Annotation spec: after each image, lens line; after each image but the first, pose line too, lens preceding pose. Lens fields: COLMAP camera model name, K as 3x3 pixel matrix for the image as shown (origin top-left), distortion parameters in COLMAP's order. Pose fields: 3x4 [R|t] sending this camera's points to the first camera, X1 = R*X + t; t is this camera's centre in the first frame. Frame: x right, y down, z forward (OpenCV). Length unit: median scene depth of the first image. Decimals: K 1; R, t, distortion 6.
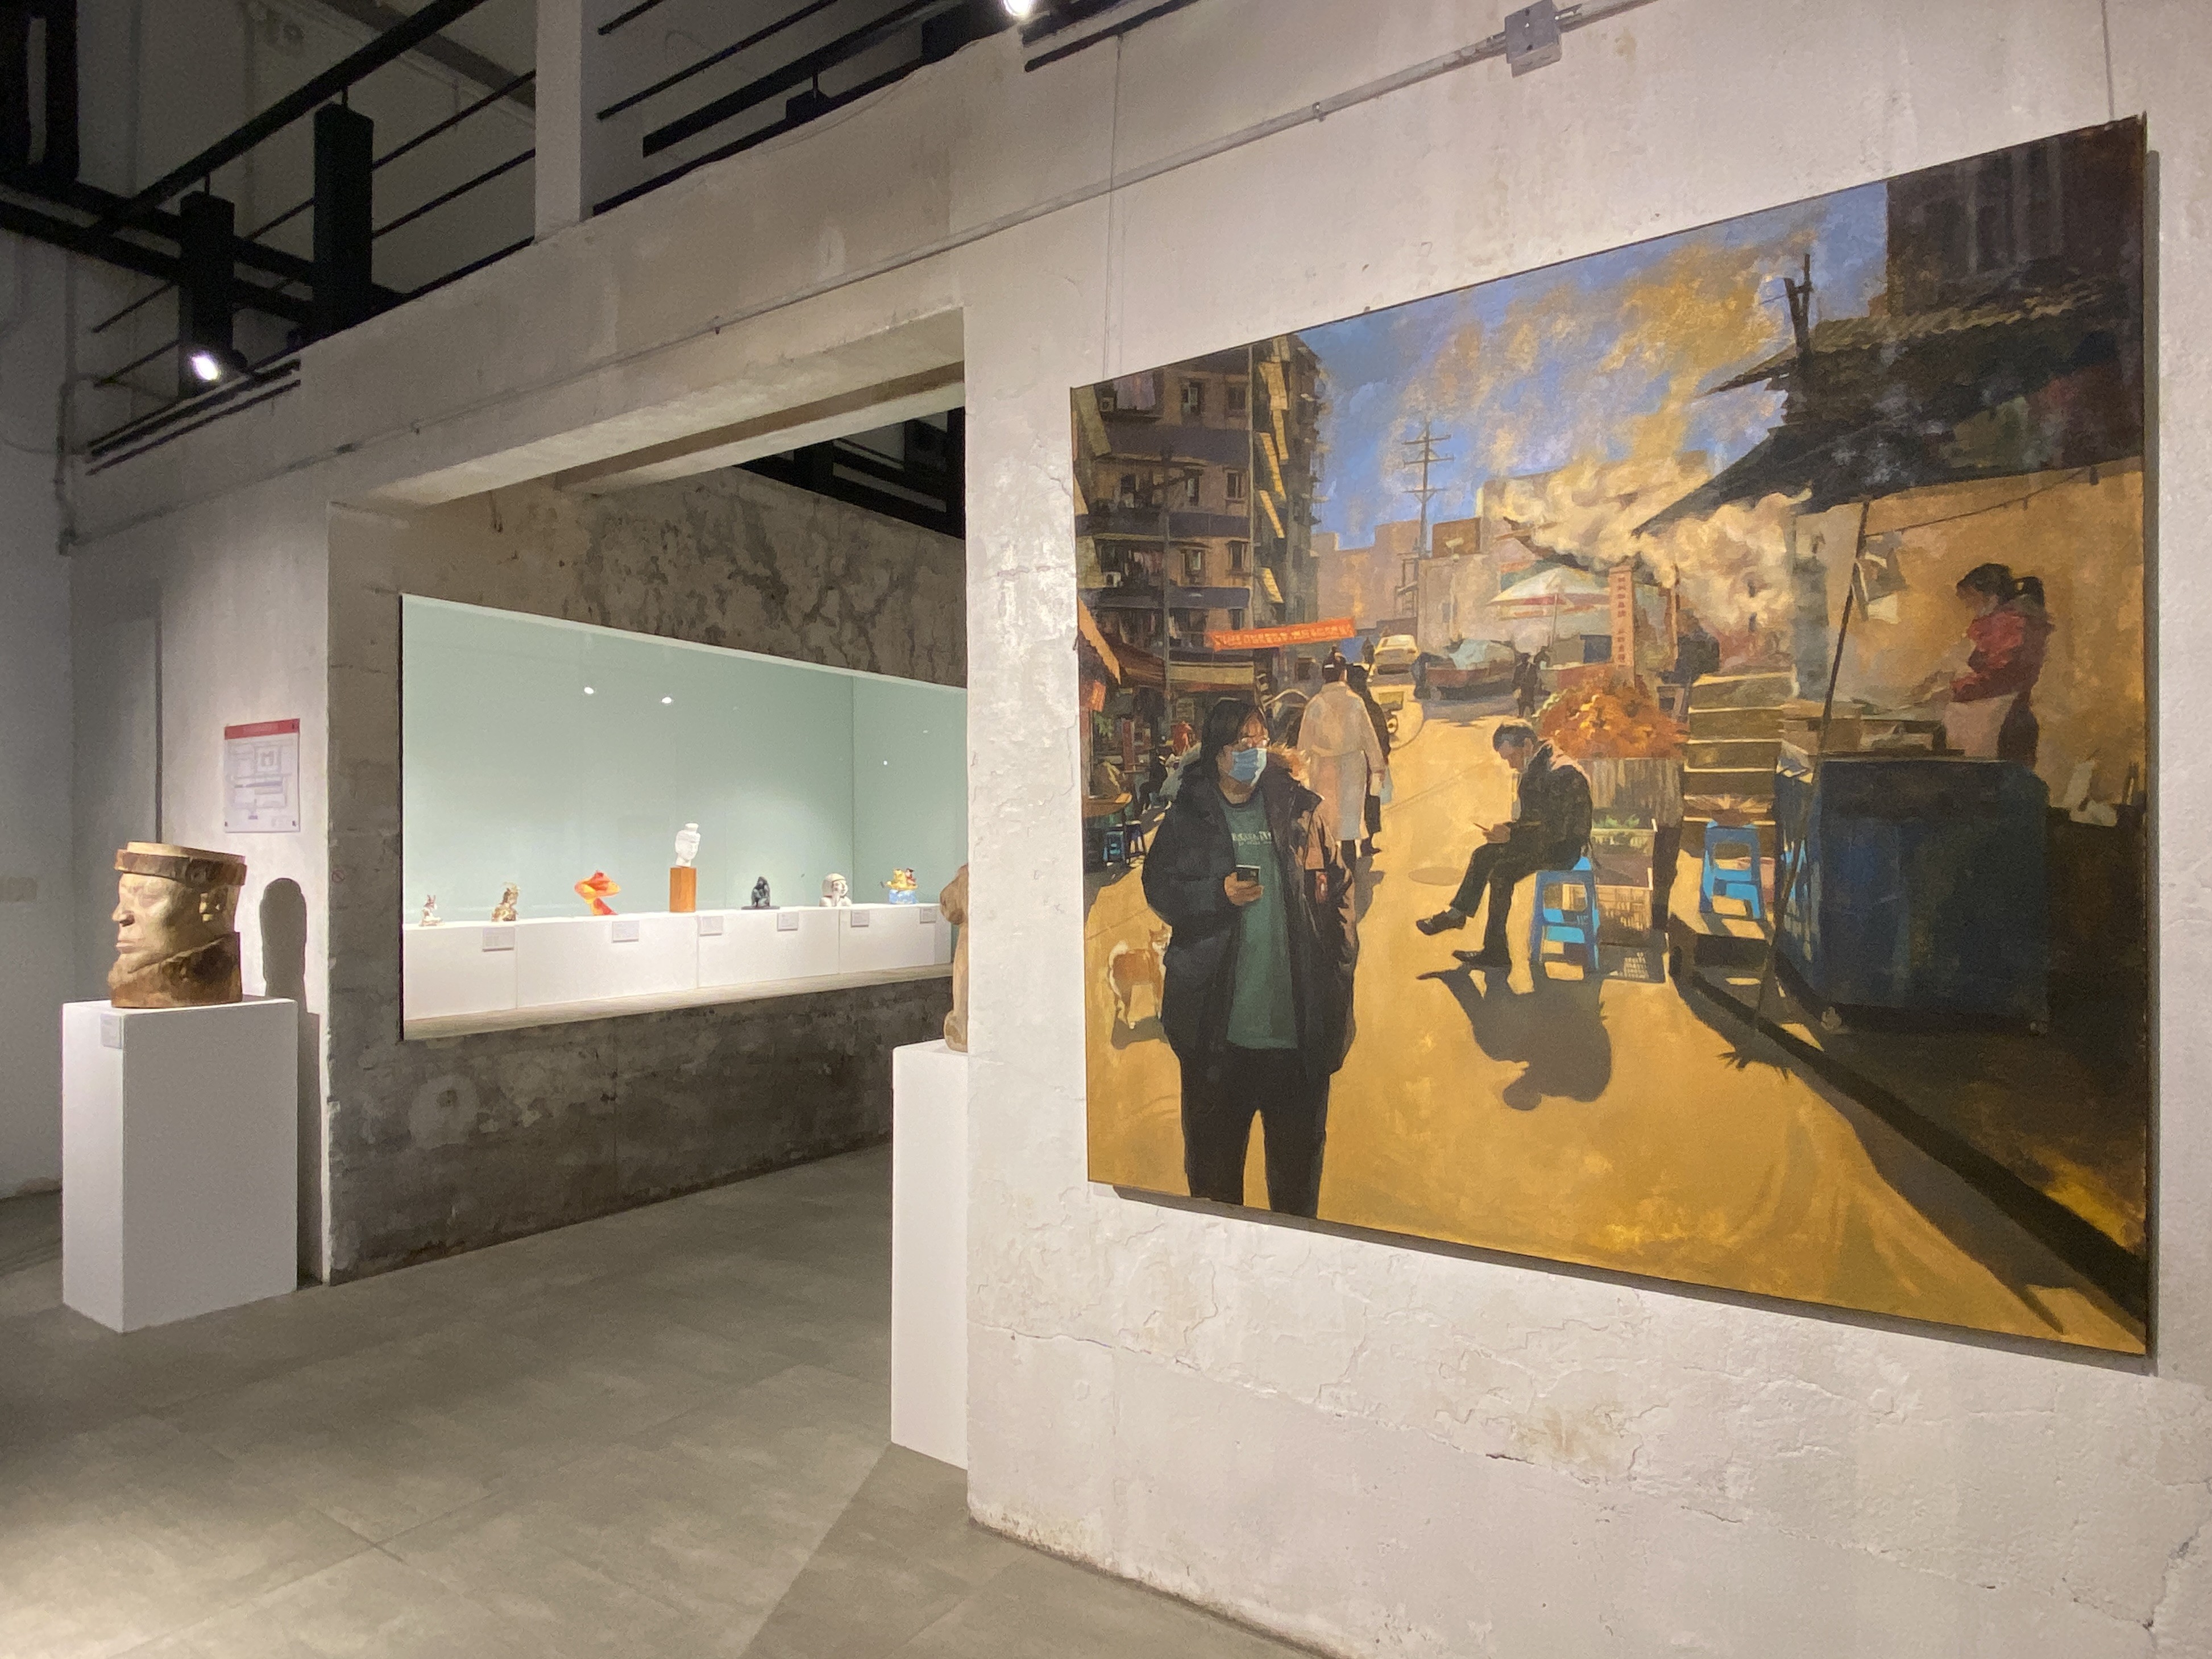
lens RADIAL K [[1248.1, 0, 1106.0], [0, 1248.1, 829.5], [0, 0, 1]] dist [0.001682, 0.000765]
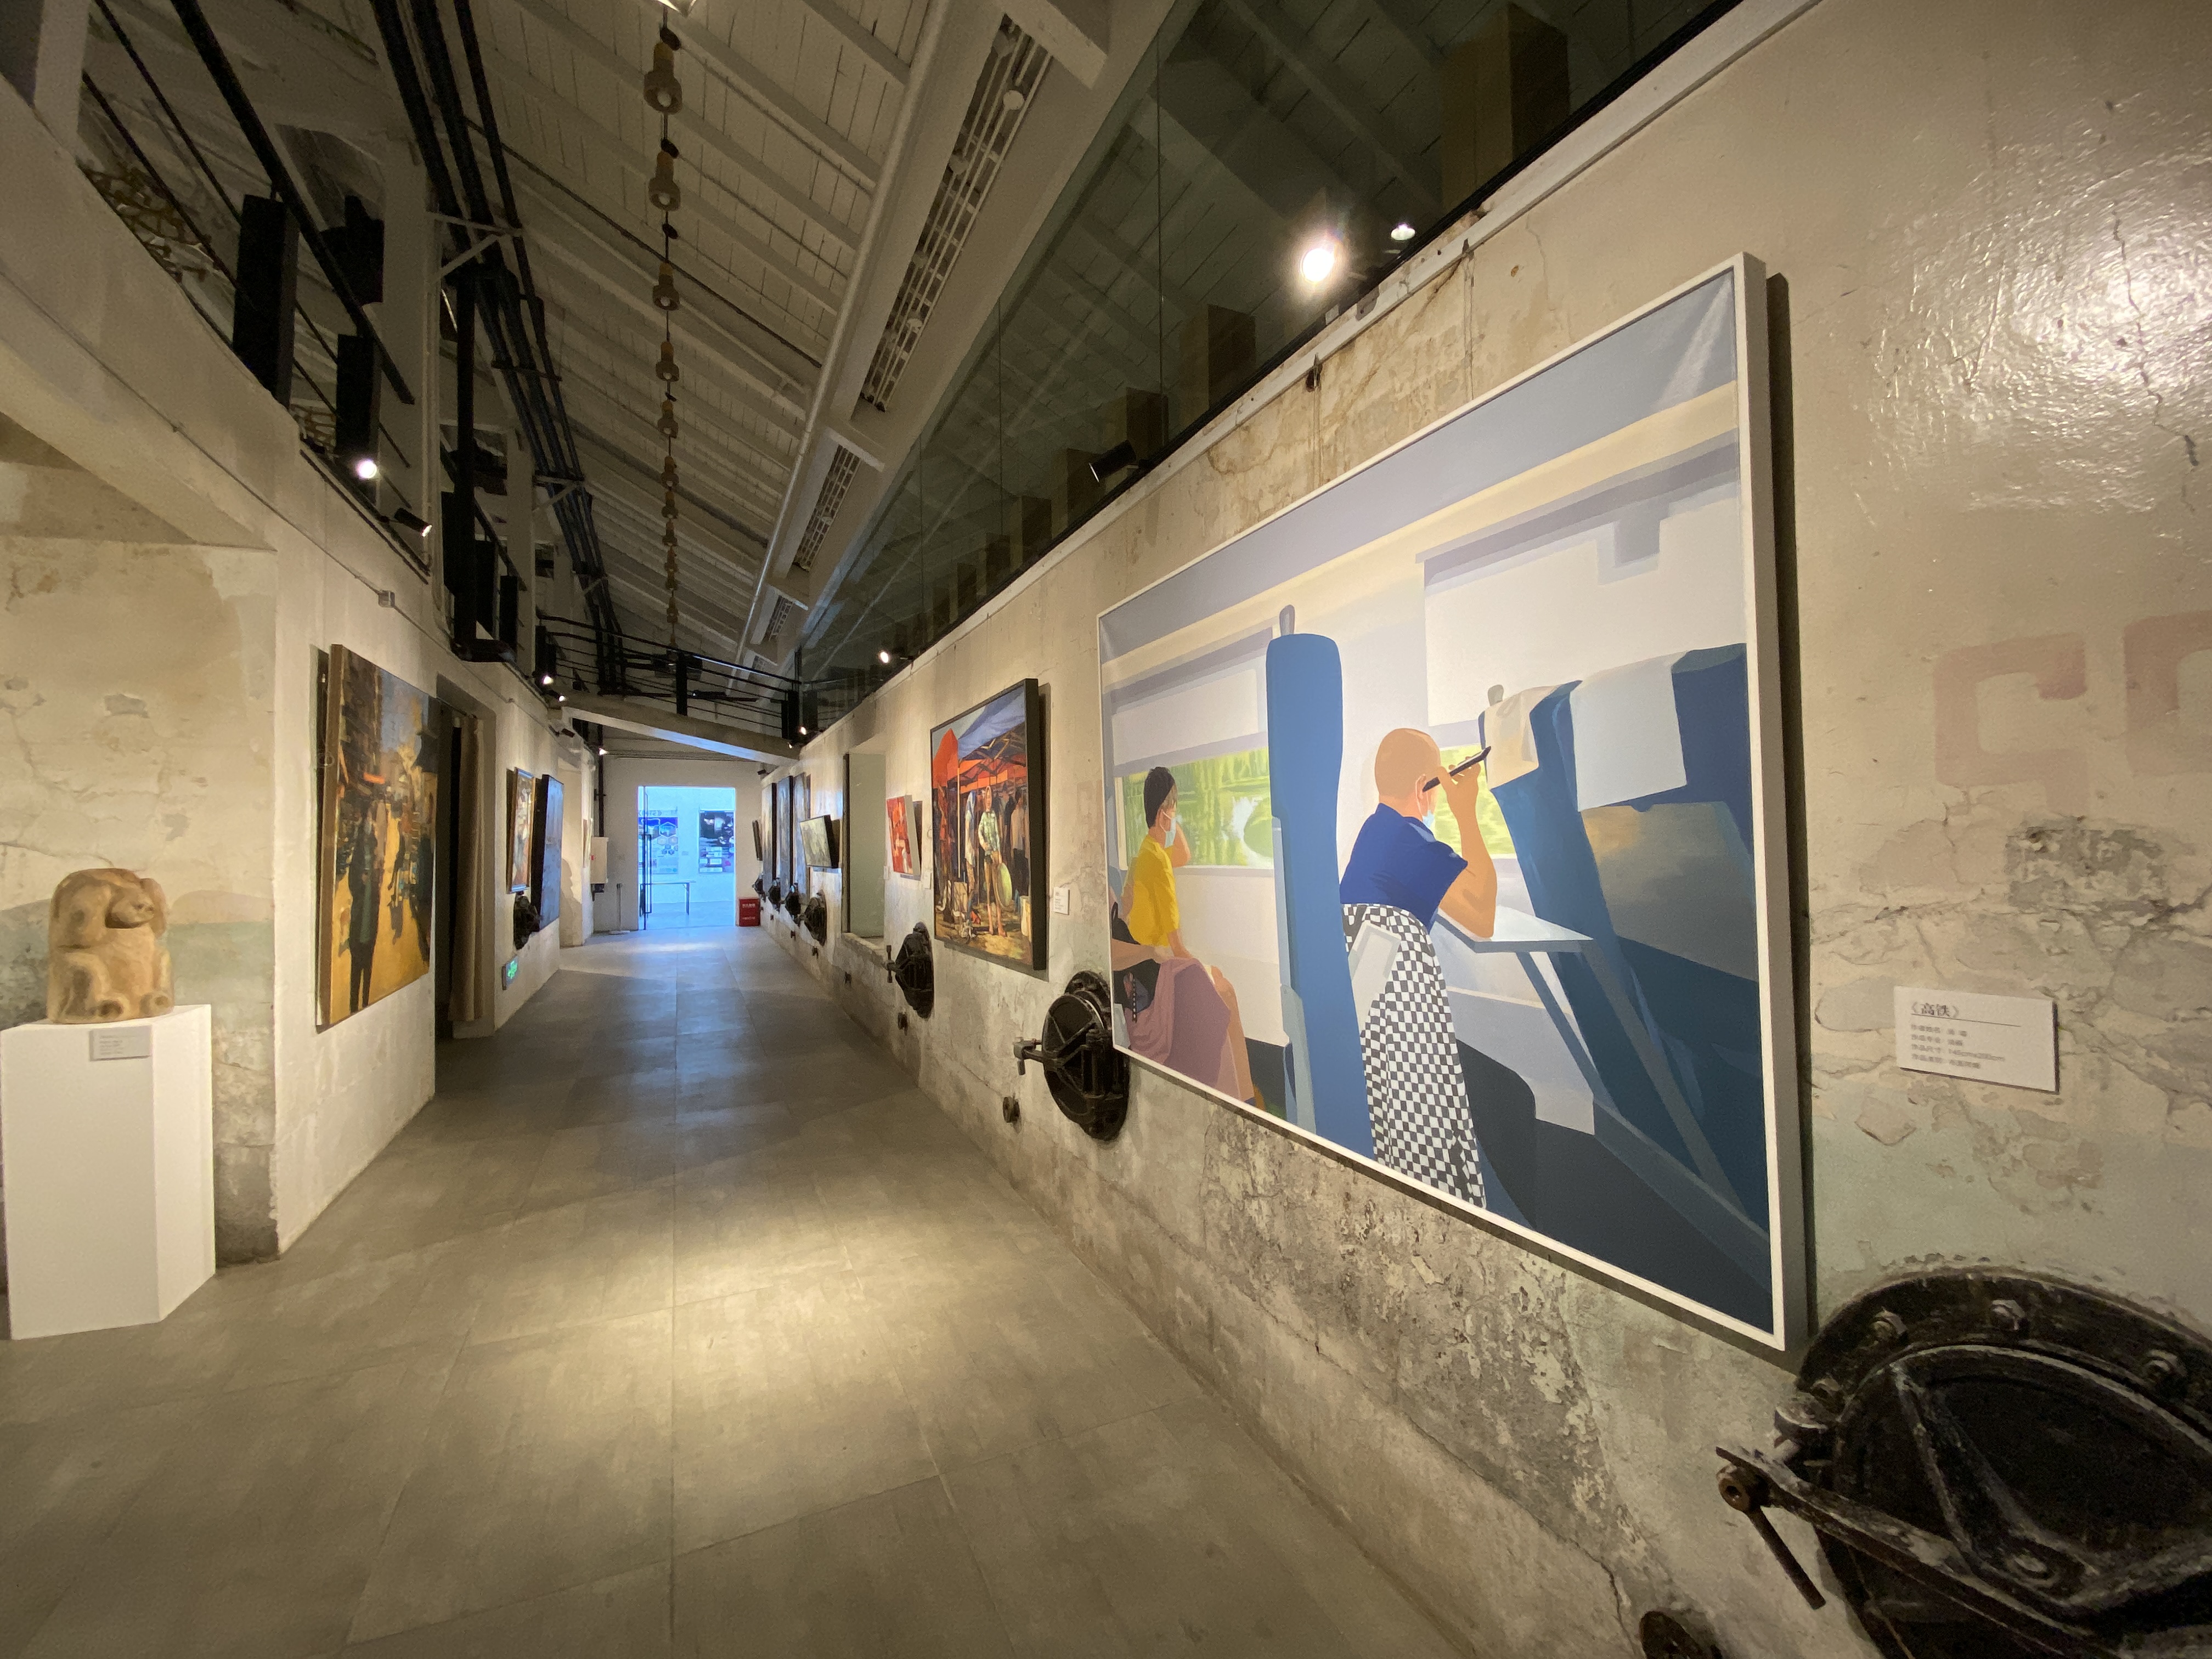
lens RADIAL K [[899.6, 0, 1106.0], [0, 899.6, 829.5], [0, 0, 1]] dist [-0.000119, -0.000047]
pose [[-0.861999, 0.029688, 0.506040, -1.791948], [0.014552, 0.999321, -0.033839, 0.029312], [-0.506701, -0.021806, -0.861846, 1.559378]]
